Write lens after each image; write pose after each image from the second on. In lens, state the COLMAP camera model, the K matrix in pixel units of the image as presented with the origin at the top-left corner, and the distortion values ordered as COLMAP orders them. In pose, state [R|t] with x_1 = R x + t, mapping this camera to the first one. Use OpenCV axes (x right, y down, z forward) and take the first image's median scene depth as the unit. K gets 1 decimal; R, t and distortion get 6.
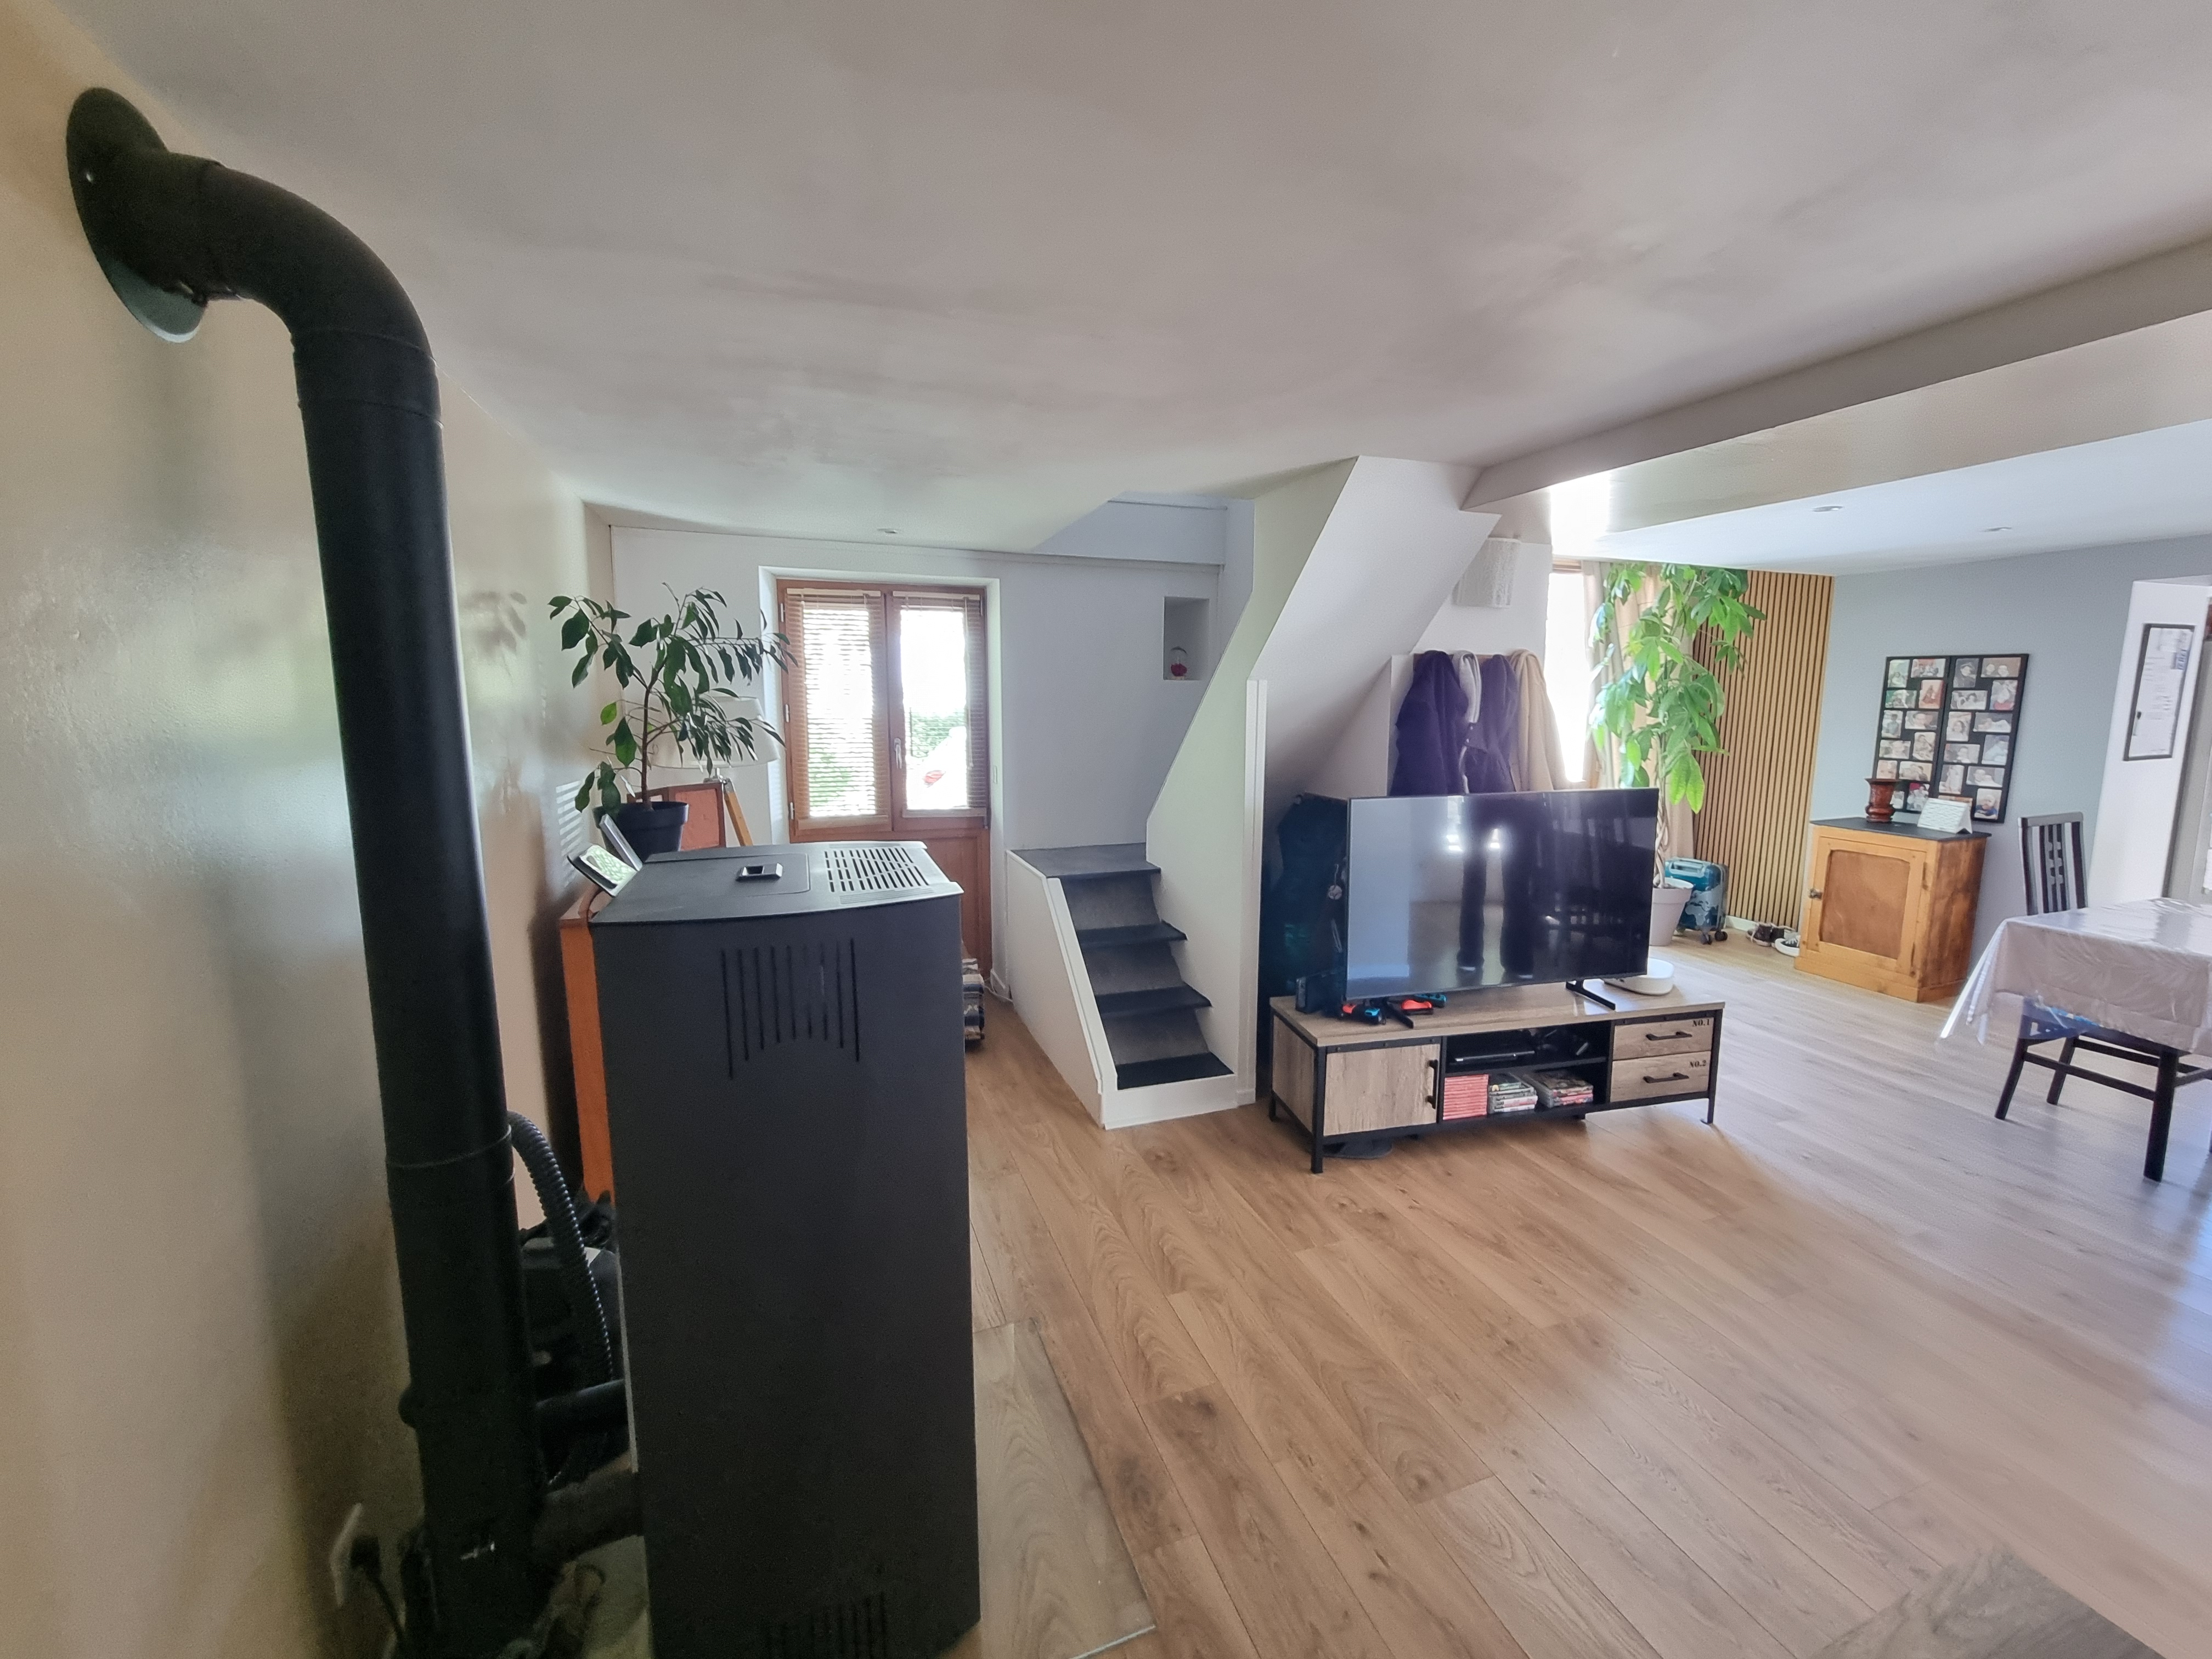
lens RADIAL K [[906.9, 0, 1120.2], [0, 906.9, 820.9], [0, 0, 1]] dist [-0.000485, 0.000097]
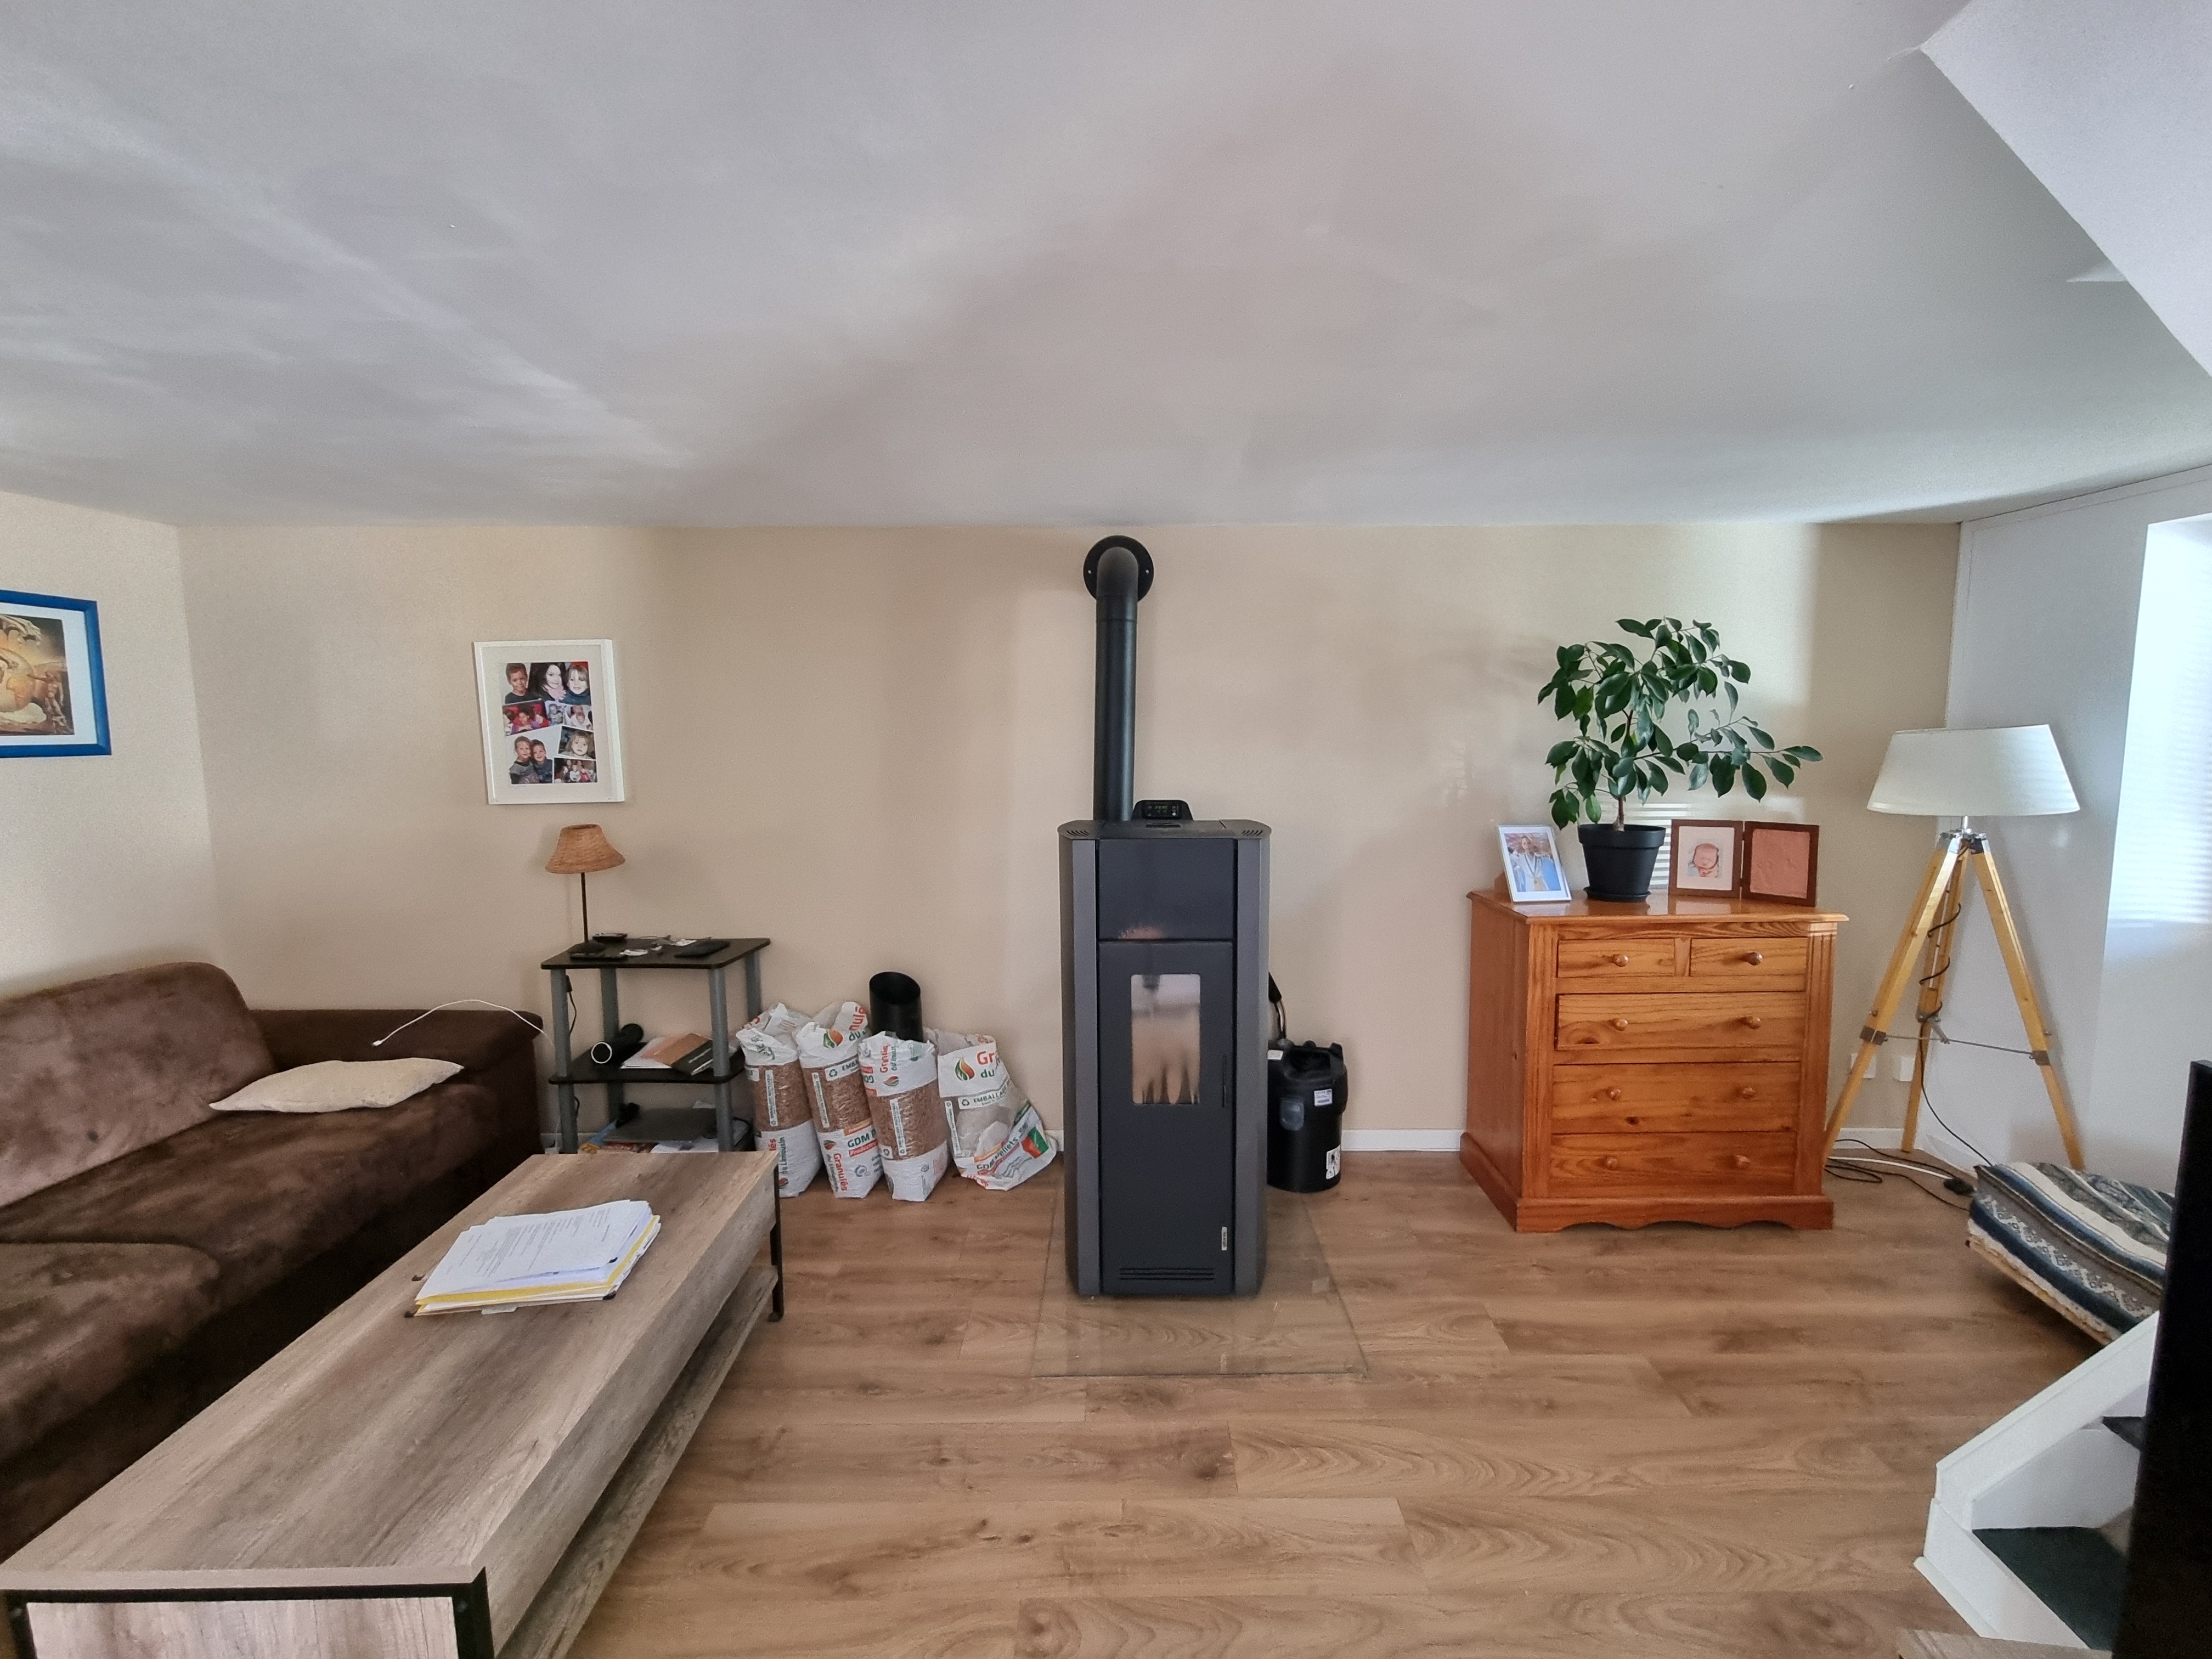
lens RADIAL K [[906.9, 0, 1119.2], [0, 906.9, 821.8], [0, 0, 1]] dist [-0.000485, 0.000097]
pose [[-0.358625, 0.096349, -0.928496, 0.386548], [-0.125267, 0.980695, 0.150149, -0.058927], [0.925039, 0.170157, -0.339632, 0.463340]]
